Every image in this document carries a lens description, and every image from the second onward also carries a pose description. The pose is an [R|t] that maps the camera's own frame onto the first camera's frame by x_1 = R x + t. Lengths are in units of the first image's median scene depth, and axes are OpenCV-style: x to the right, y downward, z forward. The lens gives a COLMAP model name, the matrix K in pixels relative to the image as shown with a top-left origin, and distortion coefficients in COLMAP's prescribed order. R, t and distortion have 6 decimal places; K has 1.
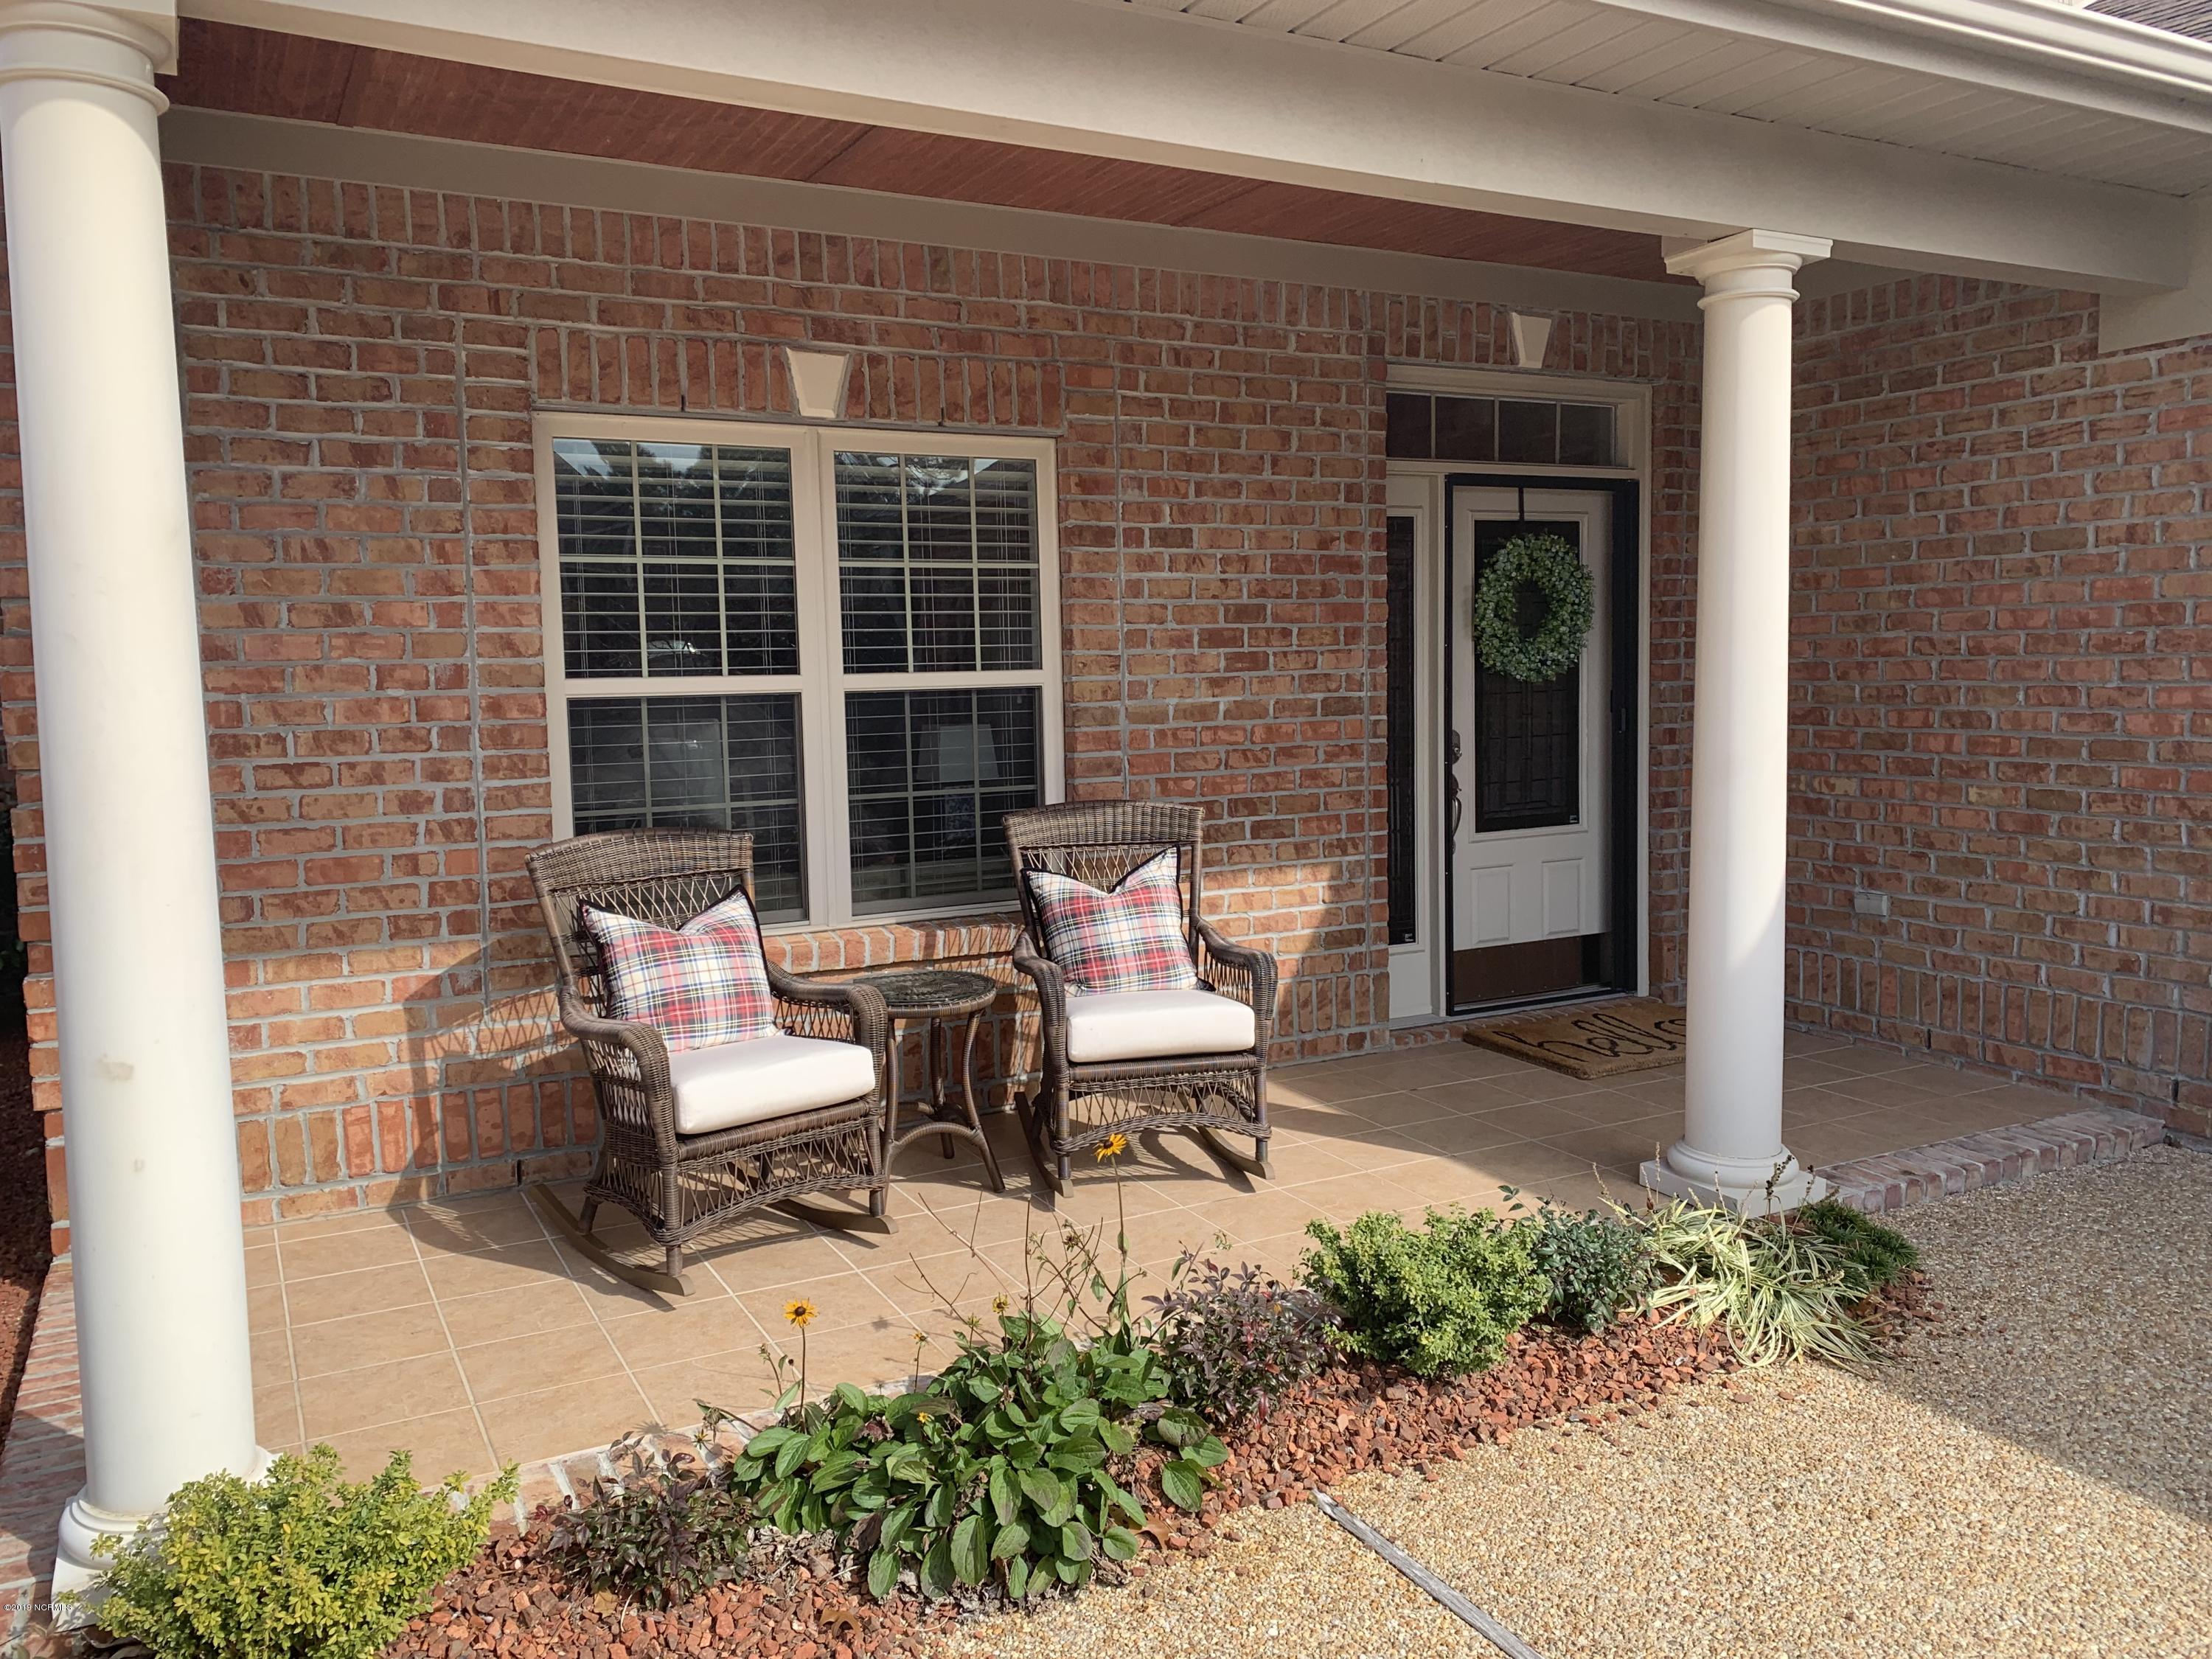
lens RADIAL K [[1653.6, 0, 1110.7], [0, 1653.6, 800.9], [0, 0, 1]] dist [0.096144, -0.151694]
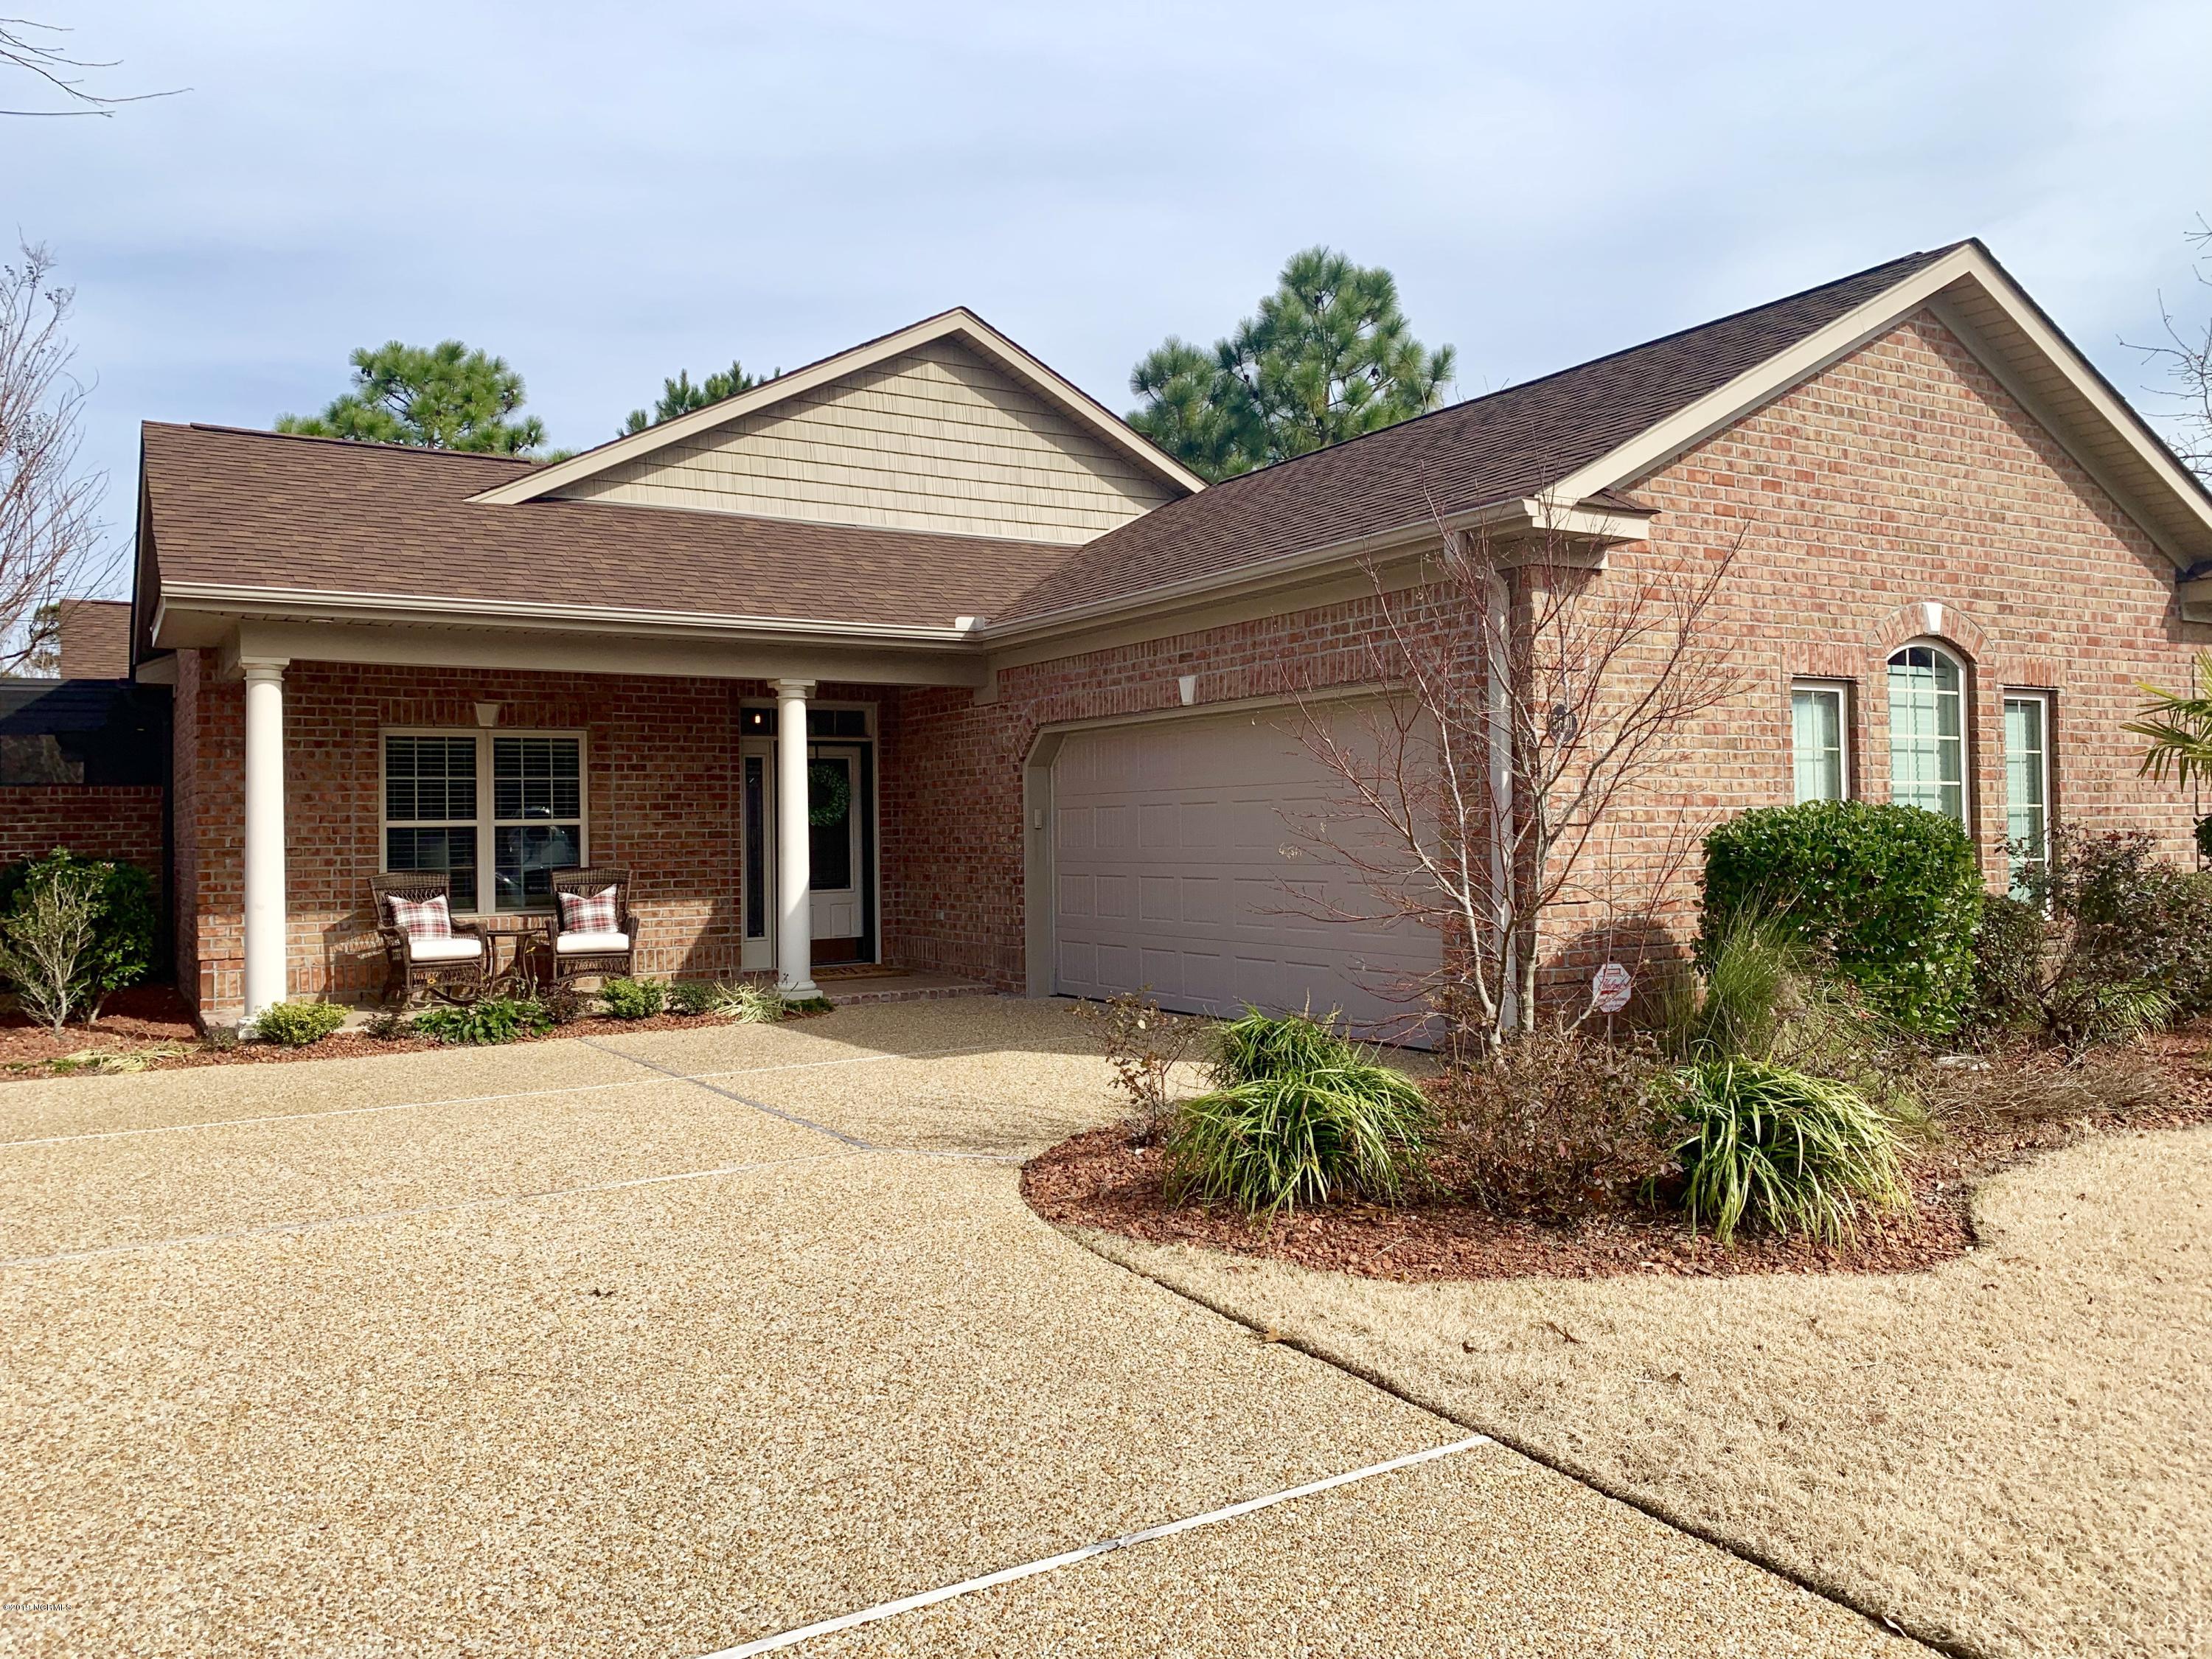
lens RADIAL K [[1692.5, 0, 1102.9], [0, 1692.5, 801.7], [0, 0, 1]] dist [0.098761, -0.159100]
pose [[0.999038, 0.005799, 0.043471, 0.742097], [-0.001421, 0.994981, -0.100058, 0.180019], [-0.043832, 0.099900, 0.994032, -1.896400]]
